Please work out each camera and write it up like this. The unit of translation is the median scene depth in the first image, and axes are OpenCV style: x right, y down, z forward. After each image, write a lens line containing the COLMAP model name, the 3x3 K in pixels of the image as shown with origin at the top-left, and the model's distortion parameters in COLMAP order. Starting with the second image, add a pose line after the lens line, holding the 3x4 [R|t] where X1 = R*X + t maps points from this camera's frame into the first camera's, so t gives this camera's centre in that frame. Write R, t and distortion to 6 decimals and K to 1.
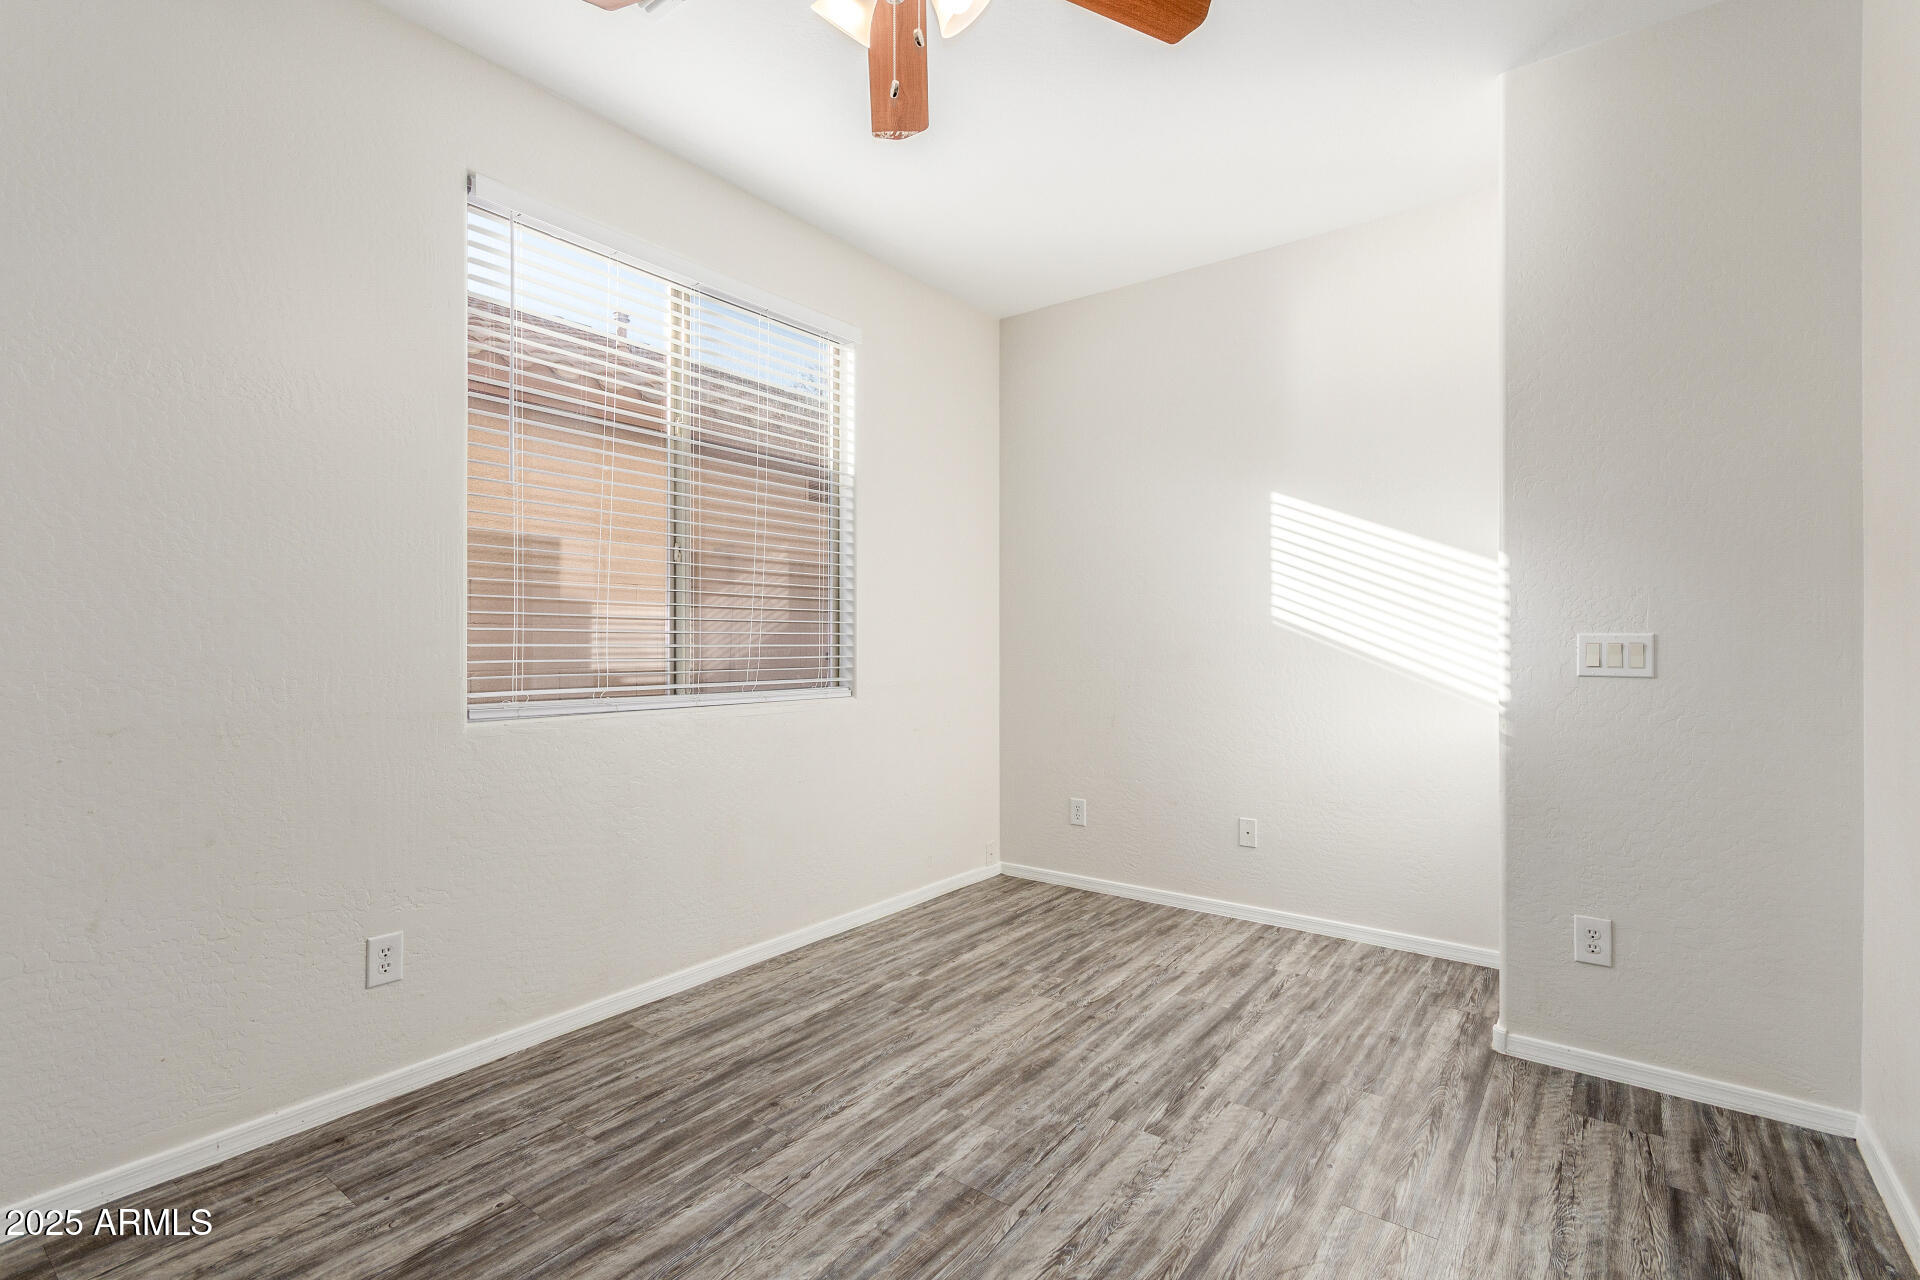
lens RADIAL K [[892.0, 0, 971.1], [0, 892.0, 642.9], [0, 0, 1]] dist [0.006192, 0.000117]
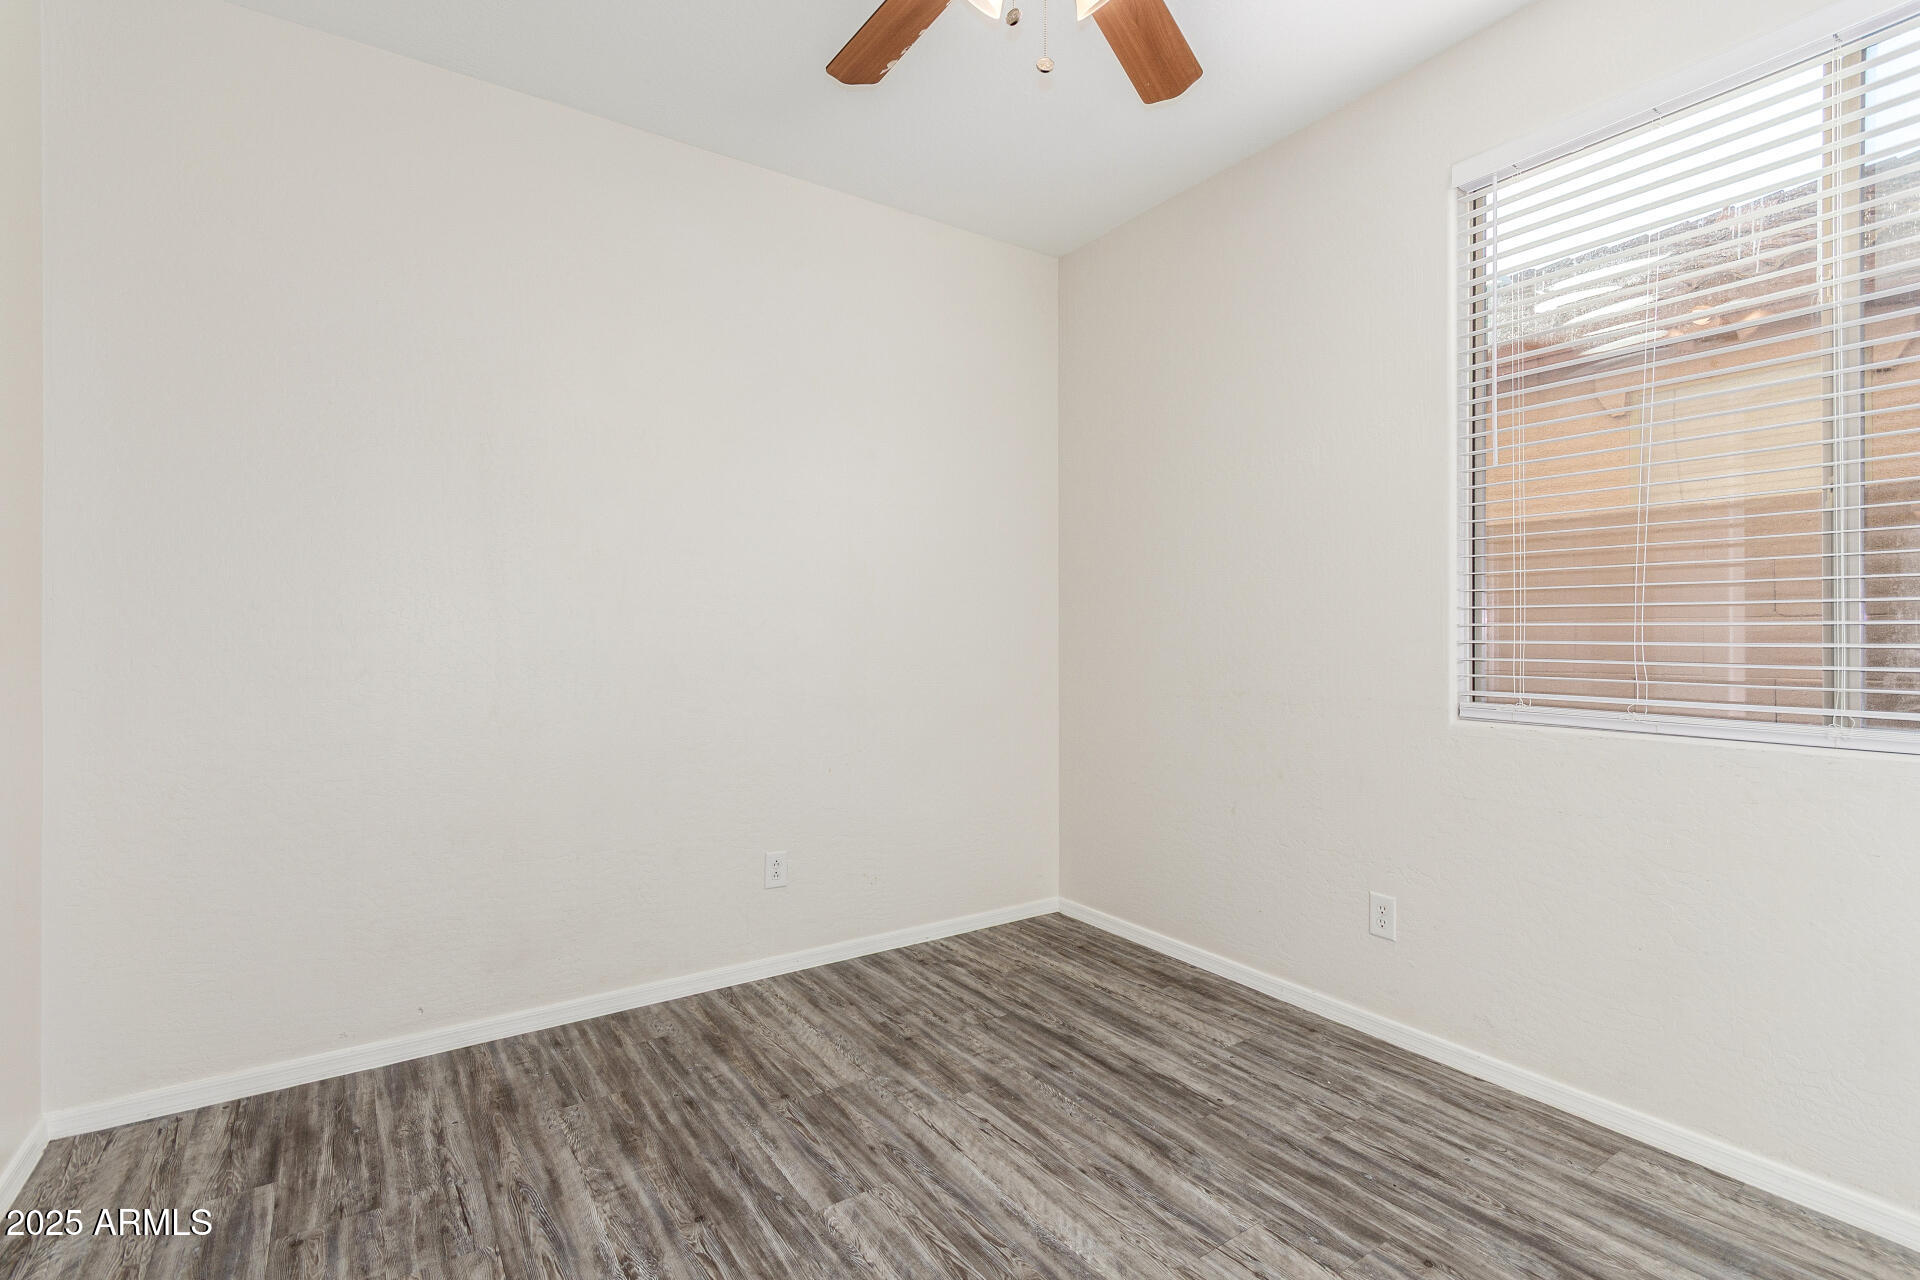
lens RADIAL K [[892.0, 0, 966.4], [0, 892.0, 637.2], [0, 0, 1]] dist [0.006192, 0.000117]
pose [[-0.324051, -0.003672, -0.946032, 0.603402], [-0.006633, 0.999977, -0.001609, 0.003213], [0.946016, 0.005753, -0.324068, 0.874176]]
